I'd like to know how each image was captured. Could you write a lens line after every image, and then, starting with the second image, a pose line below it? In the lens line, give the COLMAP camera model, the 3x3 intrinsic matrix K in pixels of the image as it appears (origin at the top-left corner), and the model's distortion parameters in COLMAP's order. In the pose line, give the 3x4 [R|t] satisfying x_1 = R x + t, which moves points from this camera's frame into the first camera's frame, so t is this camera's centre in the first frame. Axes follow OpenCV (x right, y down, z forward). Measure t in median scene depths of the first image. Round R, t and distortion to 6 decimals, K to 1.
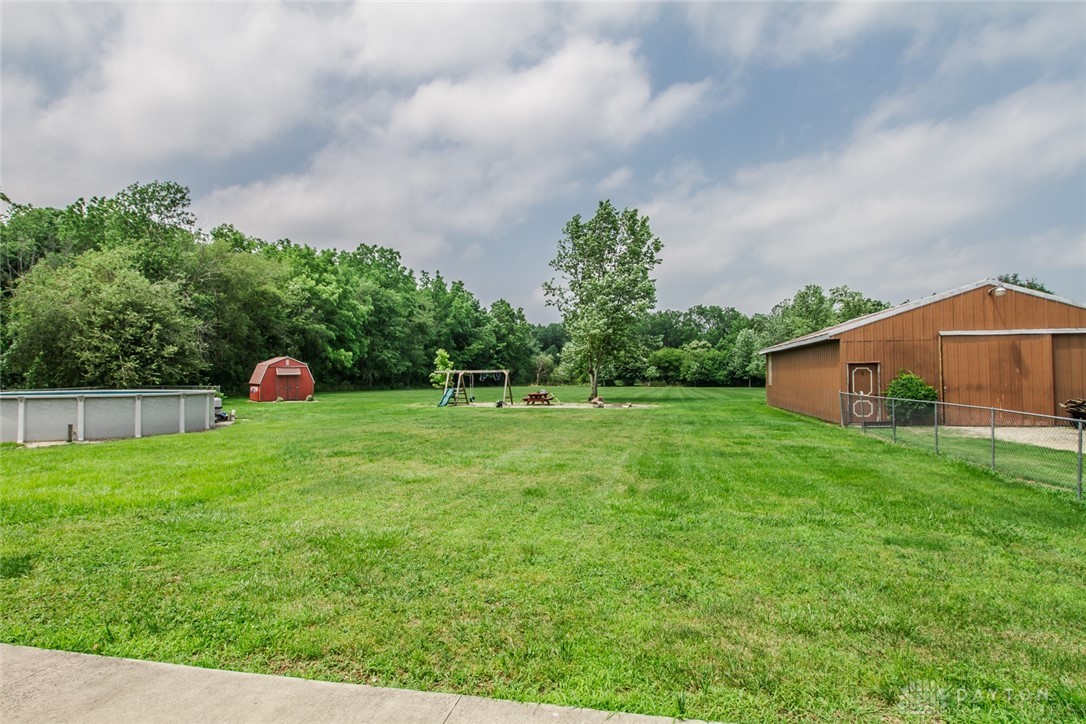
lens RADIAL K [[615.7, 0, 544.7], [0, 615.7, 368.3], [0, 0, 1]] dist [0.005738, -0.001865]
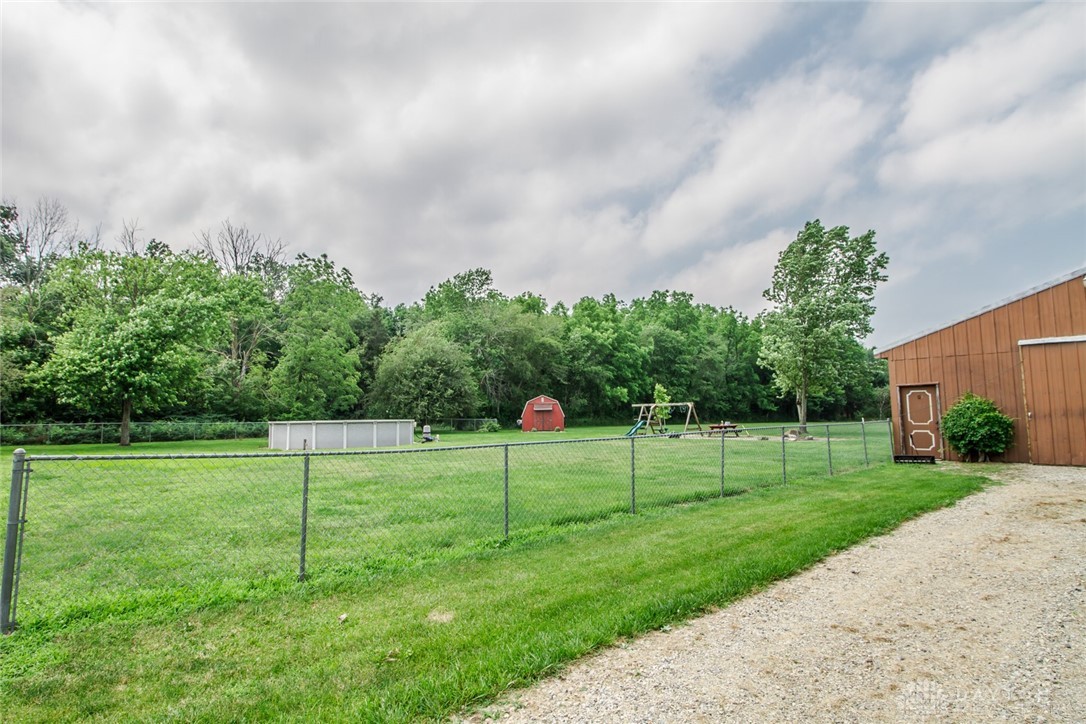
lens RADIAL K [[615.7, 0, 547.4], [0, 615.7, 352.8], [0, 0, 1]] dist [0.005738, -0.001865]
pose [[0.802956, -0.066387, -0.592330, 0.250526], [0.016015, 0.995822, -0.089898, 0.006097], [0.595824, 0.062698, 0.800664, 0.015635]]
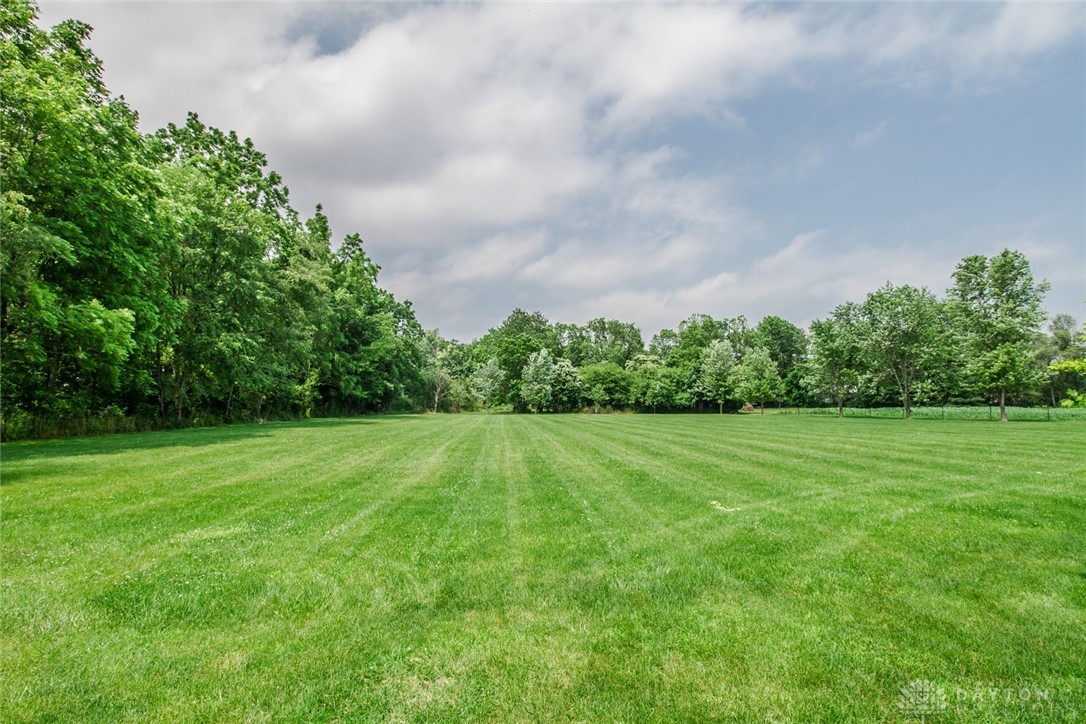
lens RADIAL K [[615.7, 0, 542.7], [0, 615.7, 363.9], [0, 0, 1]] dist [0.005738, -0.001865]
pose [[0.961546, 0.015646, 0.274199, -0.207959], [-0.001942, 0.998738, -0.050178, 0.016048], [-0.274638, 0.047716, 0.960363, 0.675182]]
